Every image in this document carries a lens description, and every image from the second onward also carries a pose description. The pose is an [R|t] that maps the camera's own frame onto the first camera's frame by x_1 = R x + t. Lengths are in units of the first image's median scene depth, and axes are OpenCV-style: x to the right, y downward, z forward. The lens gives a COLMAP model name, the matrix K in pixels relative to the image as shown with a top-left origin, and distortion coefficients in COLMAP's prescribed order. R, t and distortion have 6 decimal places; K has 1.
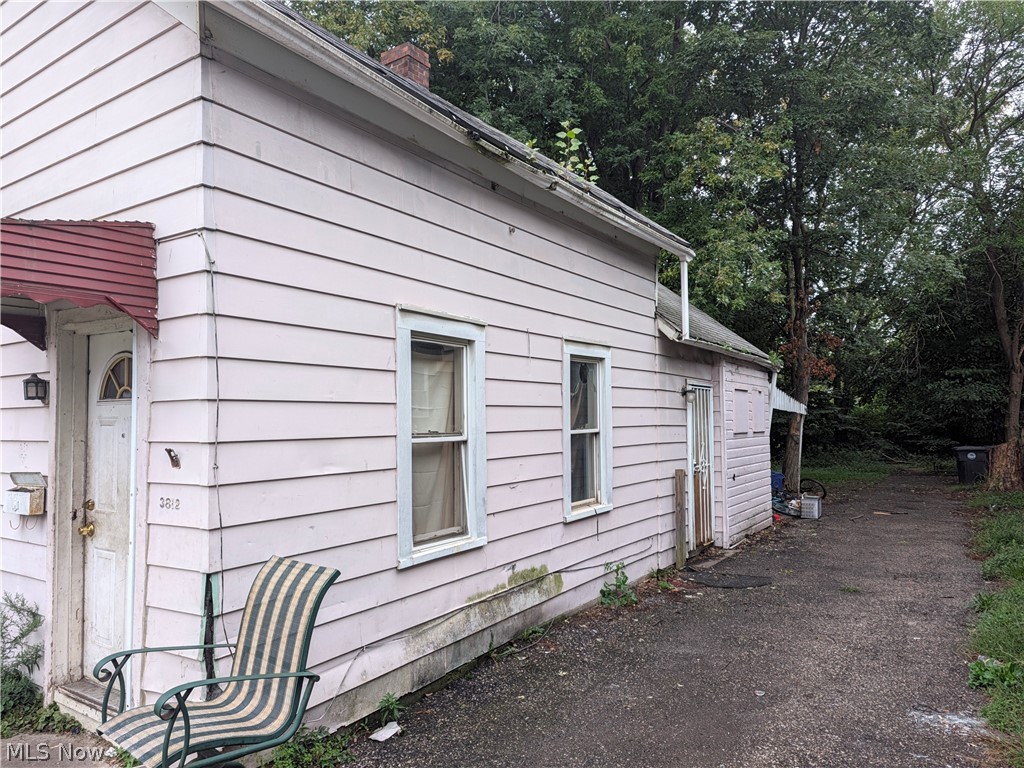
lens RADIAL K [[691.9, 0, 518.0], [0, 691.9, 403.2], [0, 0, 1]] dist [0.064807, -0.054924]
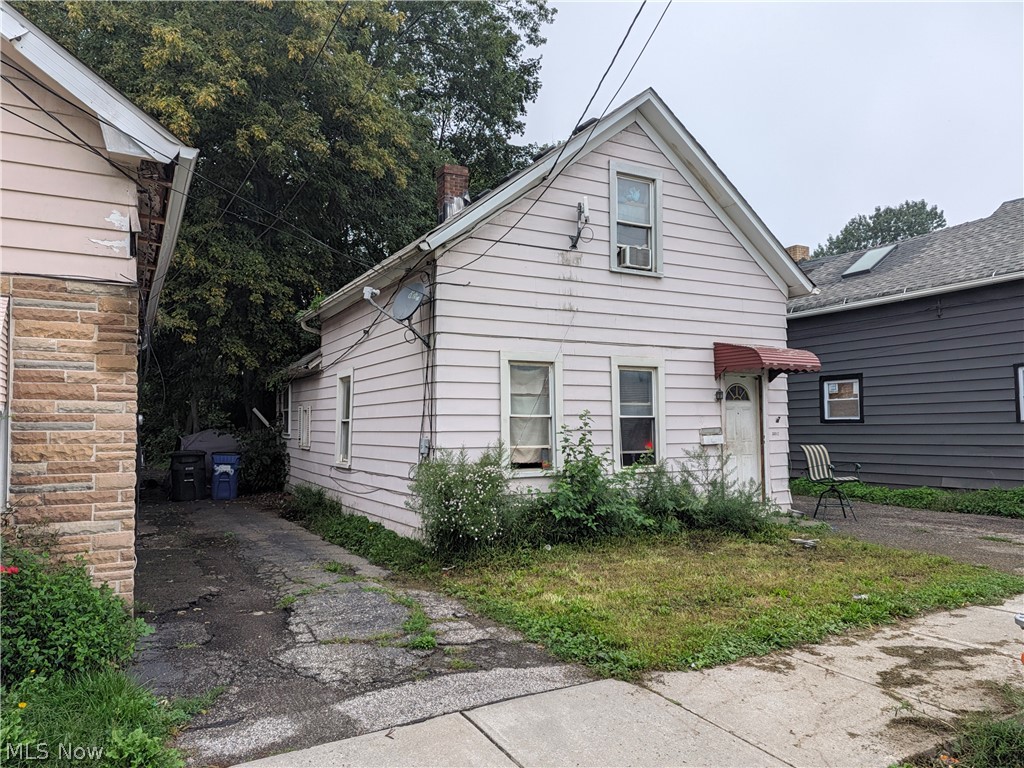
lens RADIAL K [[691.9, 0, 504.4], [0, 691.9, 389.2], [0, 0, 1]] dist [0.064807, -0.054924]
pose [[0.468284, 0.047771, 0.882286, -1.713120], [-0.015526, 0.998828, -0.045840, 0.045267], [-0.883442, 0.007767, 0.468477, 0.259106]]
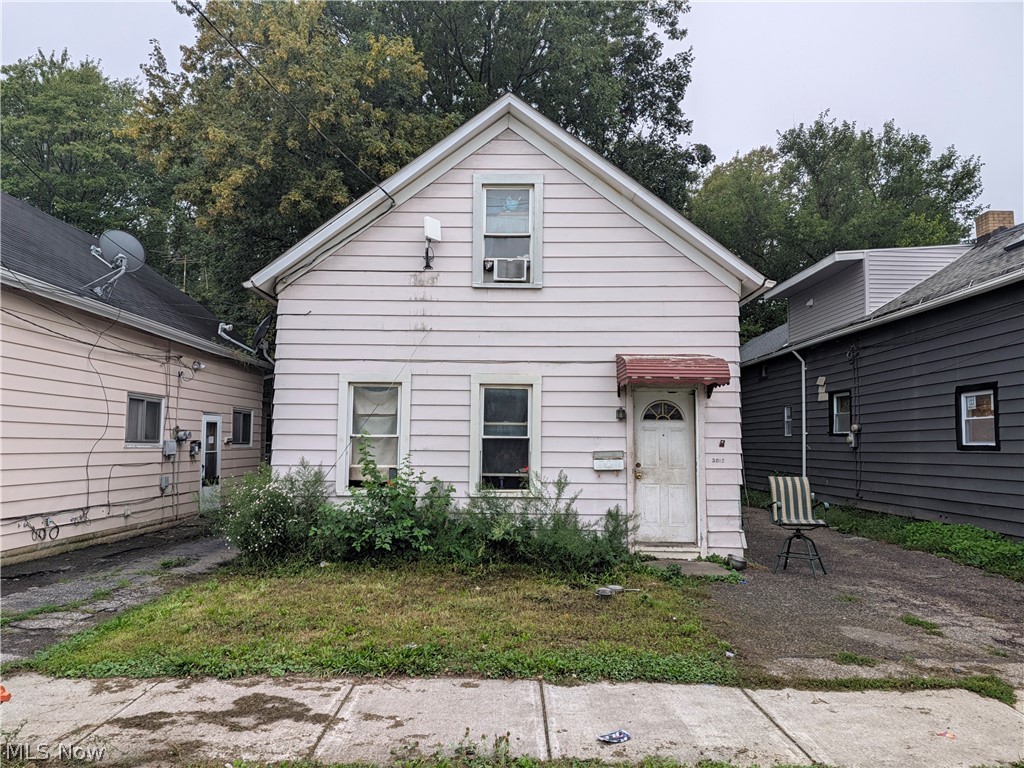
lens RADIAL K [[691.9, 0, 509.2], [0, 691.9, 384.7], [0, 0, 1]] dist [0.064807, -0.054924]
pose [[0.841367, 0.057303, 0.537417, -1.133893], [-0.026971, 0.997576, -0.064144, 0.019589], [-0.539790, 0.039474, 0.840874, -0.353942]]
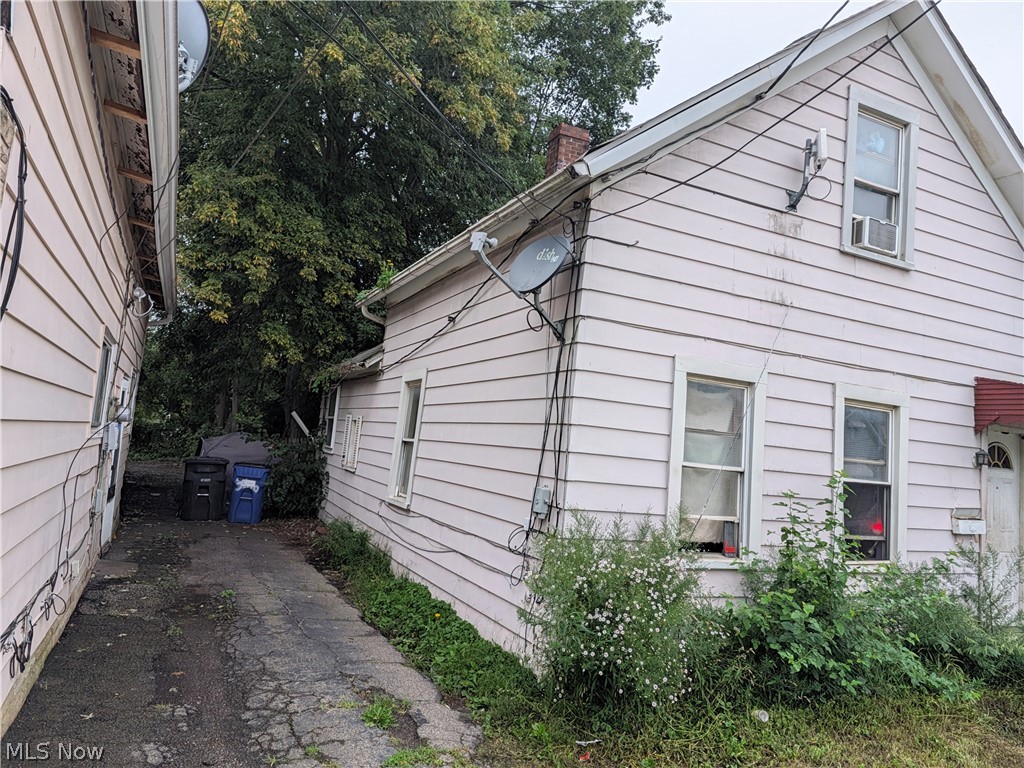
lens RADIAL K [[691.9, 0, 507.4], [0, 691.9, 372.0], [0, 0, 1]] dist [0.064807, -0.054924]
pose [[0.513894, 0.142092, 0.846004, -1.405494], [-0.108785, 0.989019, -0.100033, 0.034783], [-0.850928, -0.040626, 0.523709, 0.564291]]
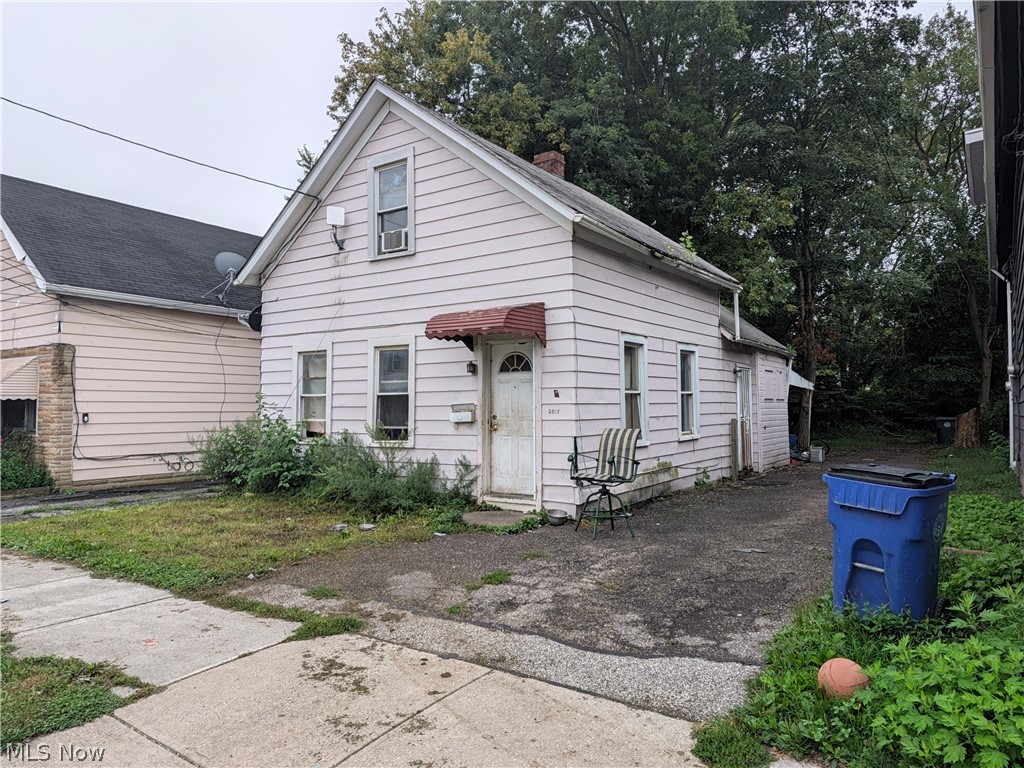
lens RADIAL K [[691.9, 0, 517.3], [0, 691.9, 375.7], [0, 0, 1]] dist [0.064807, -0.054924]
pose [[0.999877, -0.002251, -0.015531, -0.256608], [0.001935, 0.999792, -0.020312, 0.027009], [0.015574, 0.020279, 0.999673, -0.662239]]
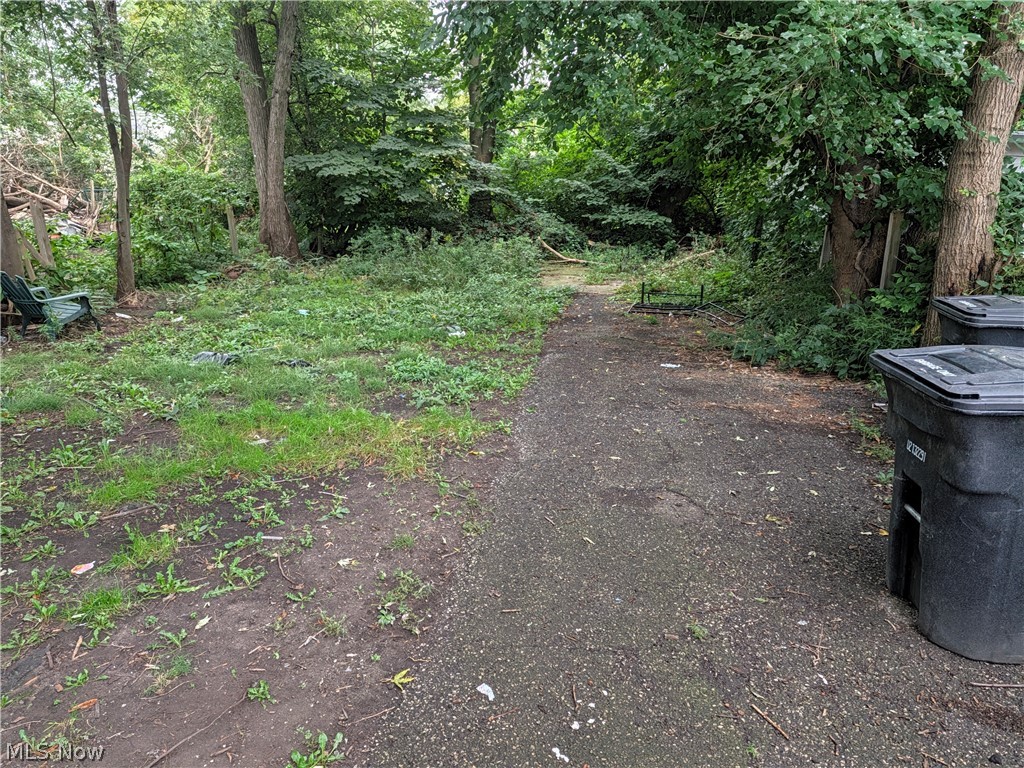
lens RADIAL K [[691.9, 0, 511.7], [0, 691.9, 385.7], [0, 0, 1]] dist [0.064807, -0.054924]
pose [[0.915464, -0.100089, 0.389754, 1.201817], [-0.026638, 0.951375, 0.306882, 0.068388], [-0.401518, -0.291321, 0.868283, 2.233074]]
